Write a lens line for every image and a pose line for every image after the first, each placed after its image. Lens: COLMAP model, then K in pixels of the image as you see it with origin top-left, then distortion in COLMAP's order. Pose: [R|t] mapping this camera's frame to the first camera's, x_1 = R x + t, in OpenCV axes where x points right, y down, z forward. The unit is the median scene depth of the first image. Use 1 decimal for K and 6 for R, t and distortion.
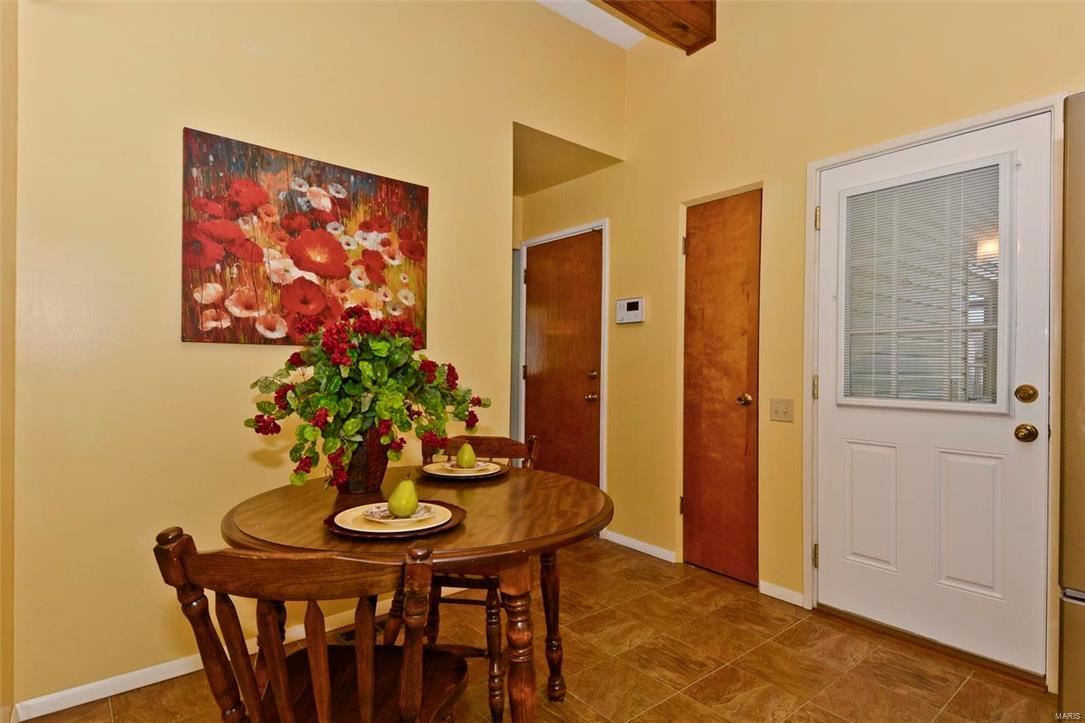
lens RADIAL K [[552.7, 0, 542.4], [0, 552.7, 372.1], [0, 0, 1]] dist [0.042945, -0.033073]
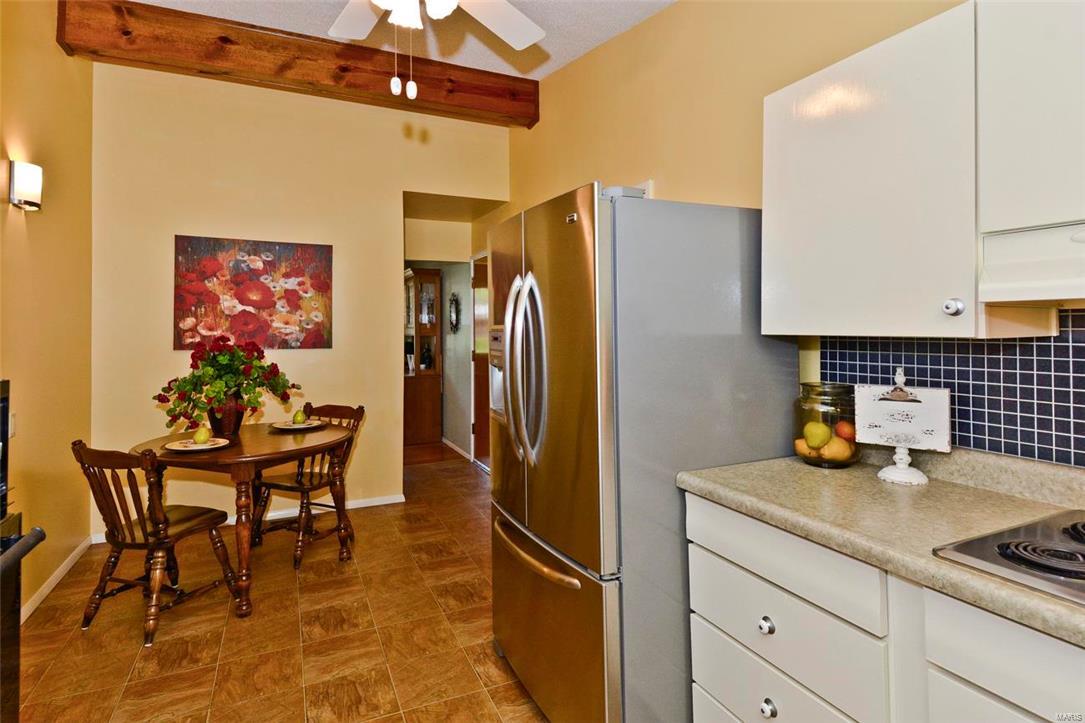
lens RADIAL K [[571.6, 0, 556.4], [0, 571.6, 327.6], [0, 0, 1]] dist [0.048381, -0.035559]
pose [[0.968341, -0.015725, -0.249137, 0.888144], [0.010449, 0.999693, -0.022485, -0.062416], [0.249414, 0.019170, 0.968207, -0.450742]]
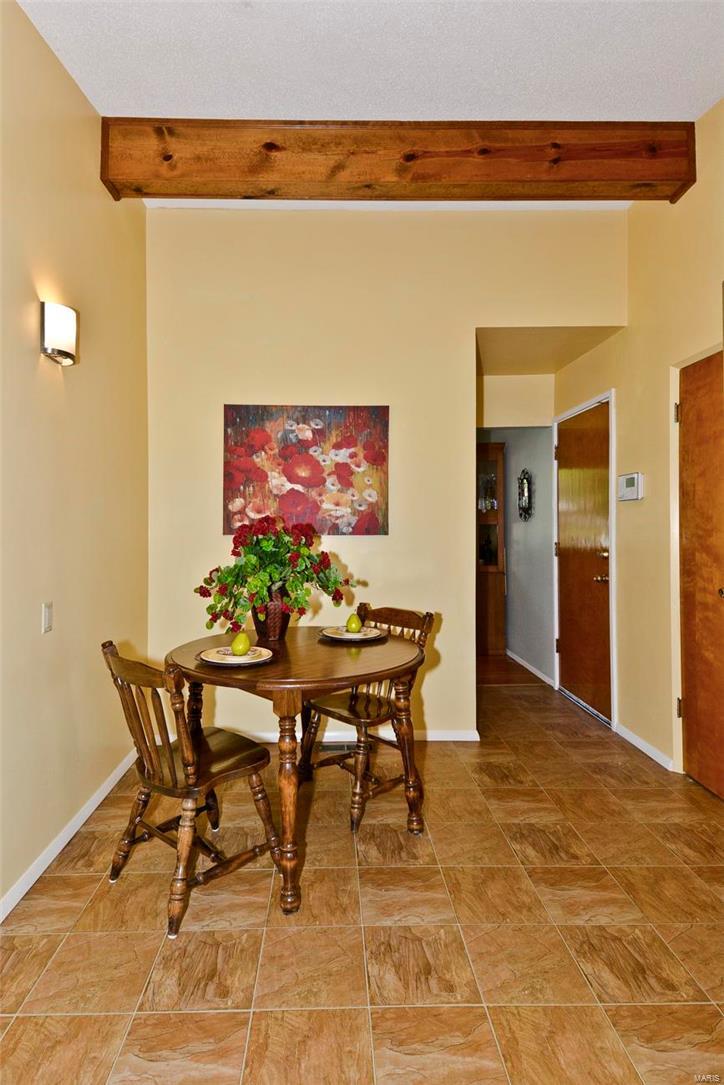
lens RADIAL K [[552.7, 0, 338.1], [0, 552.7, 529.5], [0, 0, 1]] dist [0.042945, -0.033073]
pose [[0.779540, -0.009514, -0.626280, 0.530755], [0.001279, 0.999907, -0.013597, -0.041852], [0.626351, 0.009798, 0.779480, -0.041253]]
